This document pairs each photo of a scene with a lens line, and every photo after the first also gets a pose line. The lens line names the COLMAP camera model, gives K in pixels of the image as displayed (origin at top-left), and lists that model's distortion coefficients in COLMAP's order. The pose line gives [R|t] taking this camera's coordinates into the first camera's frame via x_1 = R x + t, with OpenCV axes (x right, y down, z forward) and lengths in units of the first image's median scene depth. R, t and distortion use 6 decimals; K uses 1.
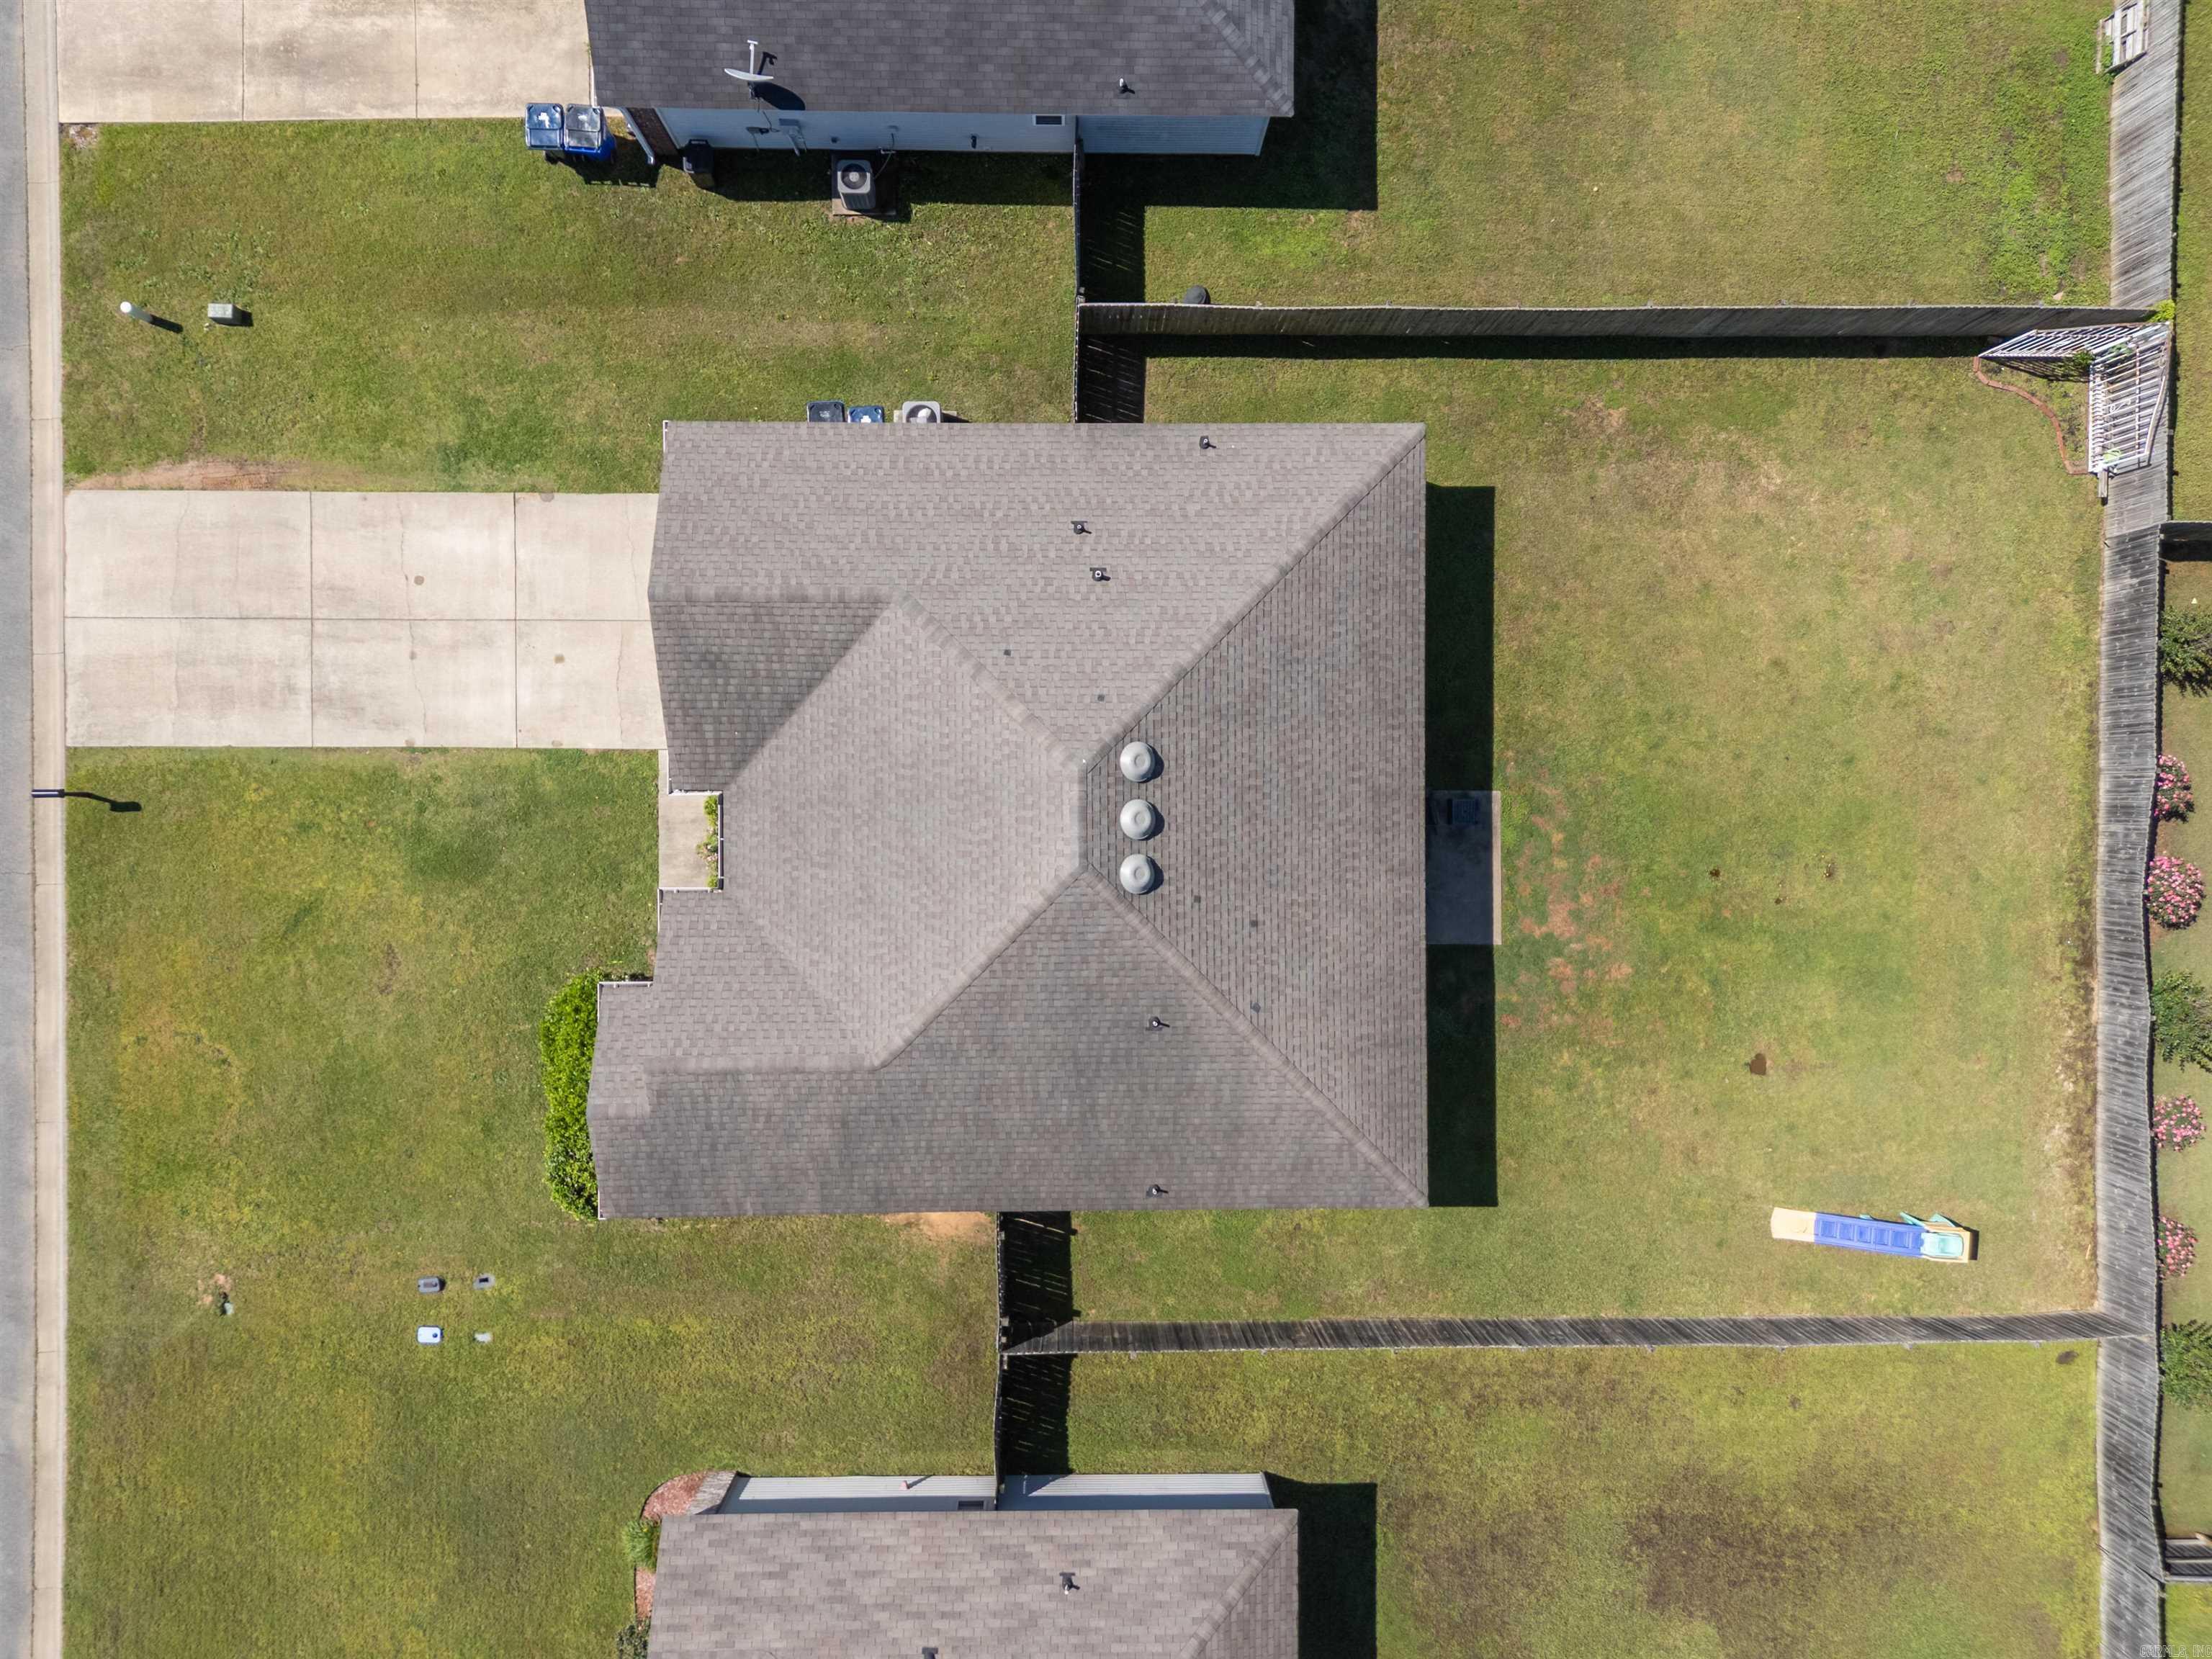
lens RADIAL K [[1614.0, 0, 1099.0], [0, 1614.0, 827.7], [0, 0, 1]] dist [0.068770, -0.063033]
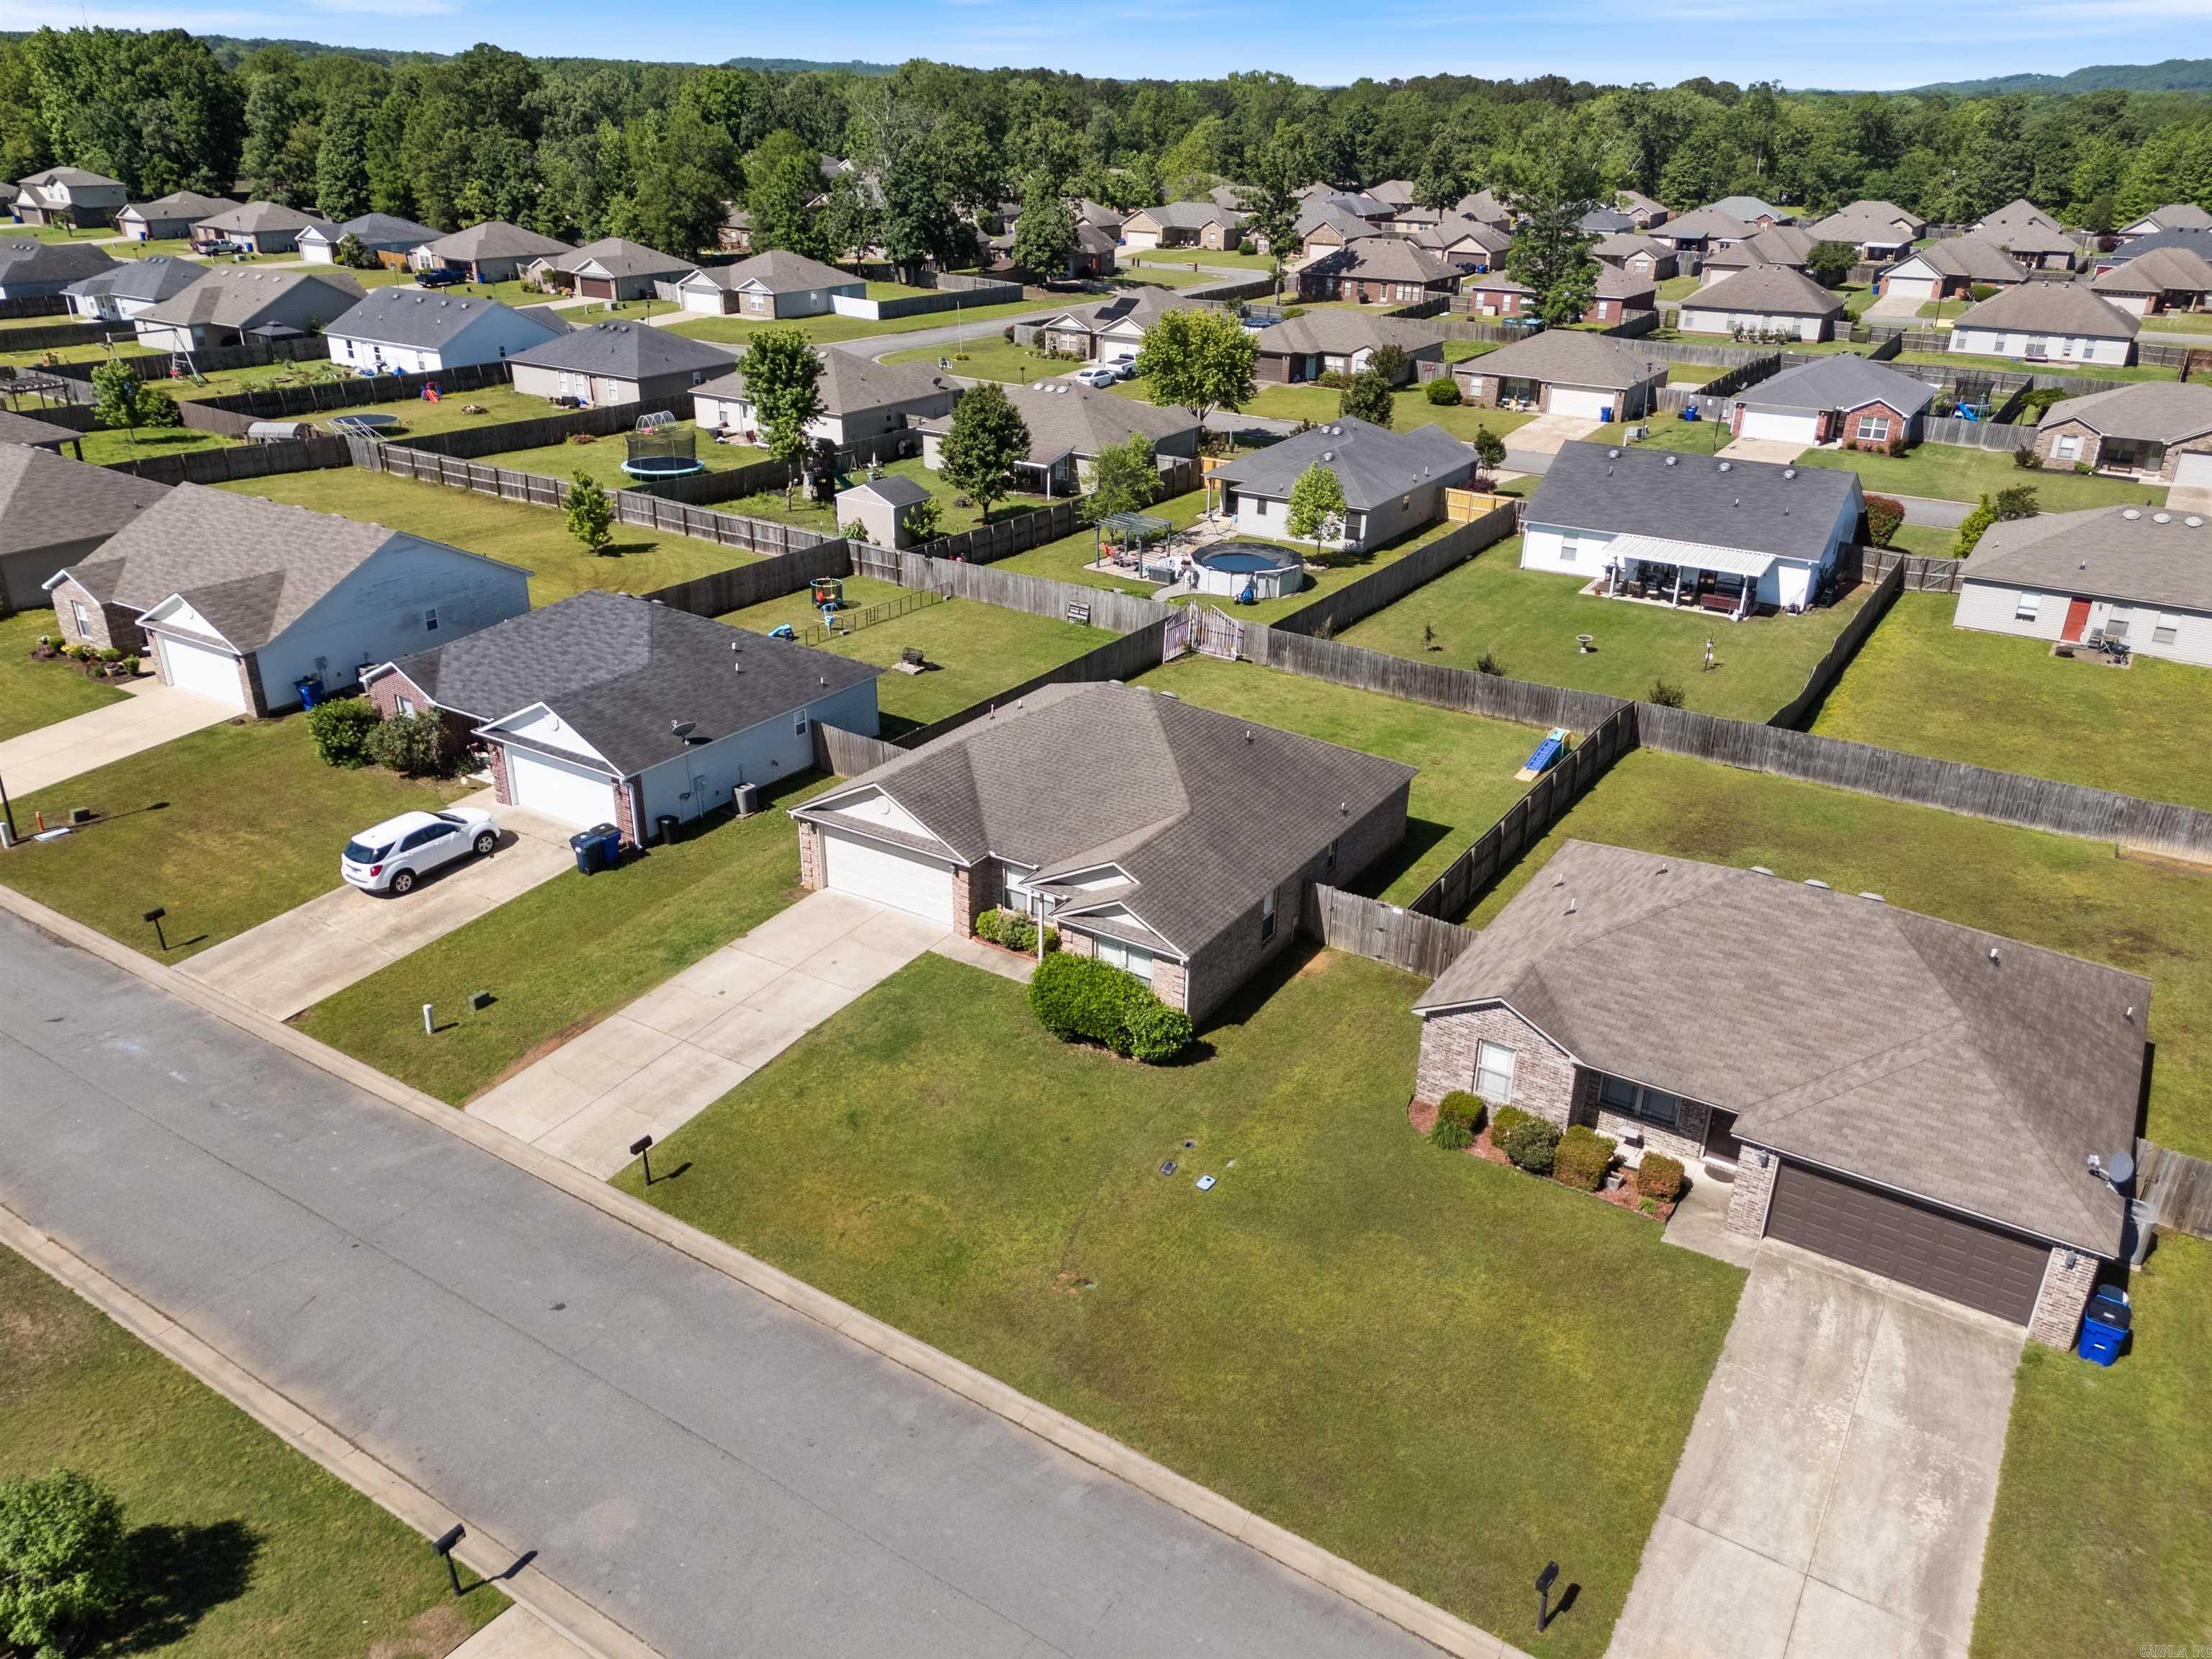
lens RADIAL K [[1614.0, 0, 1099.0], [0, 1614.0, 827.7], [0, 0, 1]] dist [0.068770, -0.063033]
pose [[0.542179, -0.362191, 0.758195, -1.223770], [0.840259, 0.236391, -0.487939, 0.744612], [-0.002504, 0.901630, 0.432500, 0.283292]]
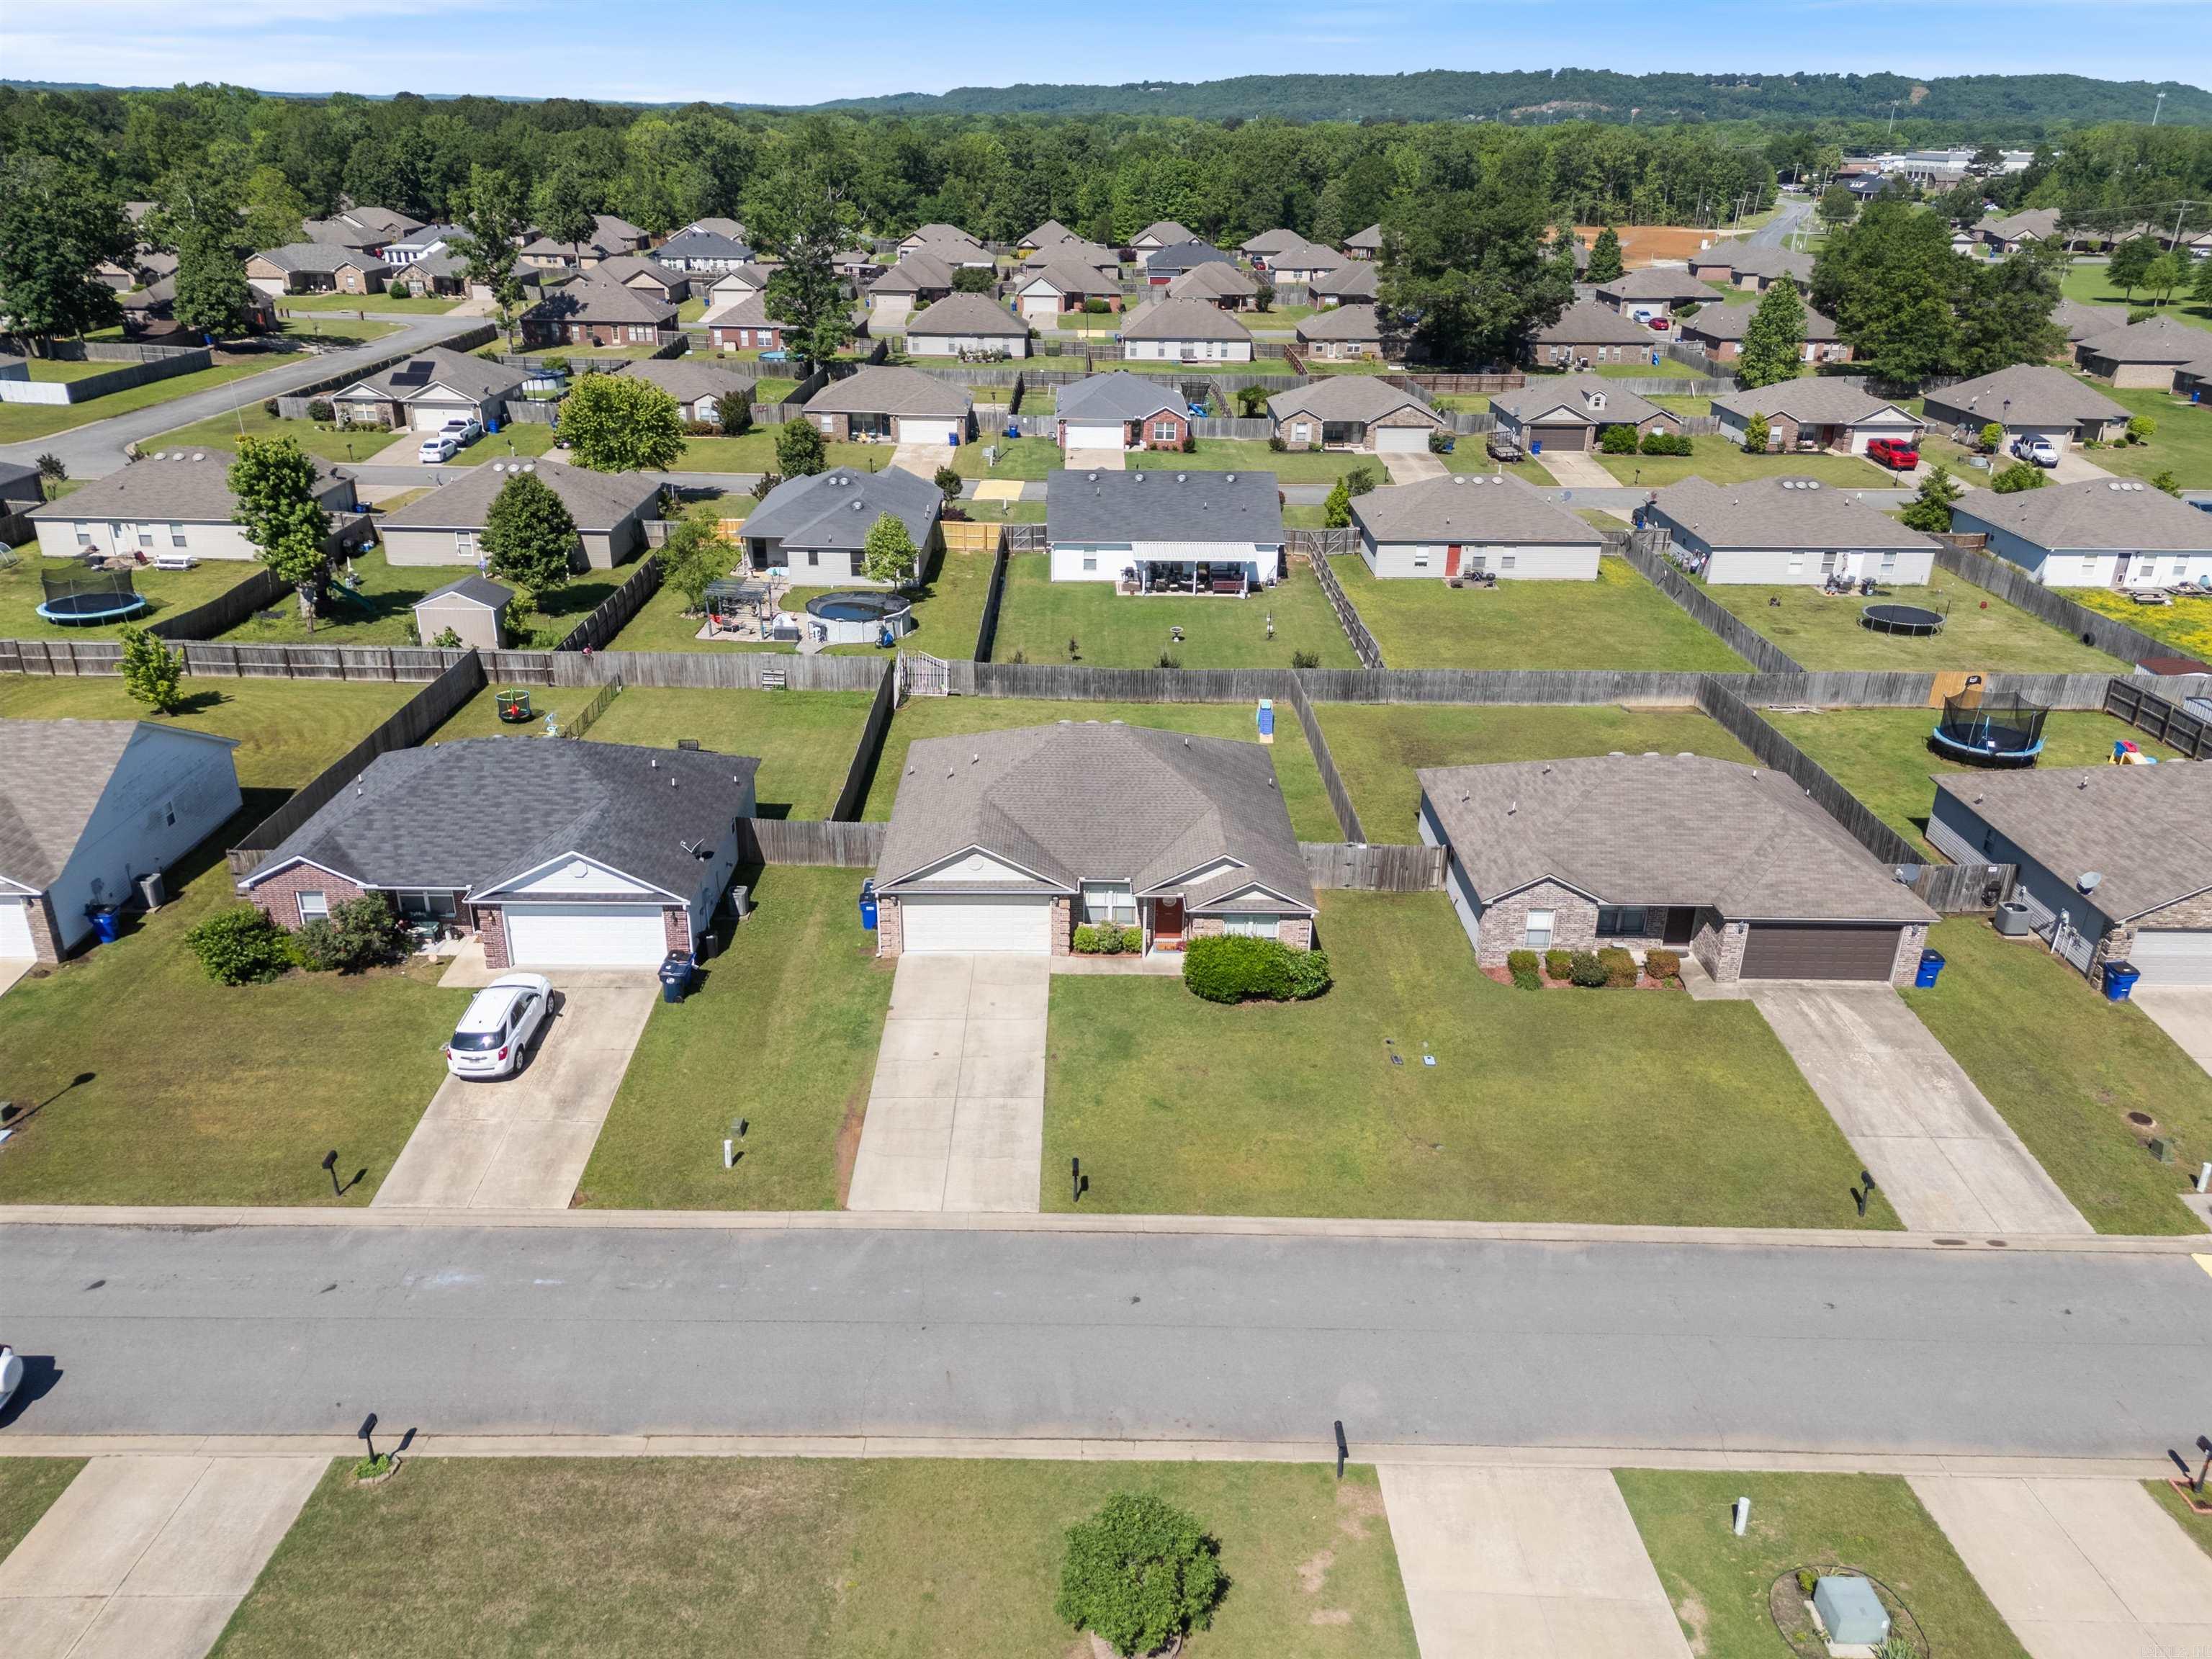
lens RADIAL K [[1614.0, 0, 1099.0], [0, 1614.0, 827.7], [0, 0, 1]] dist [0.068770, -0.063033]
pose [[-0.010083, -0.422691, 0.906218, -1.695865], [0.999794, 0.011724, 0.016593, -0.026750], [-0.017638, 0.906198, 0.422486, 0.163990]]
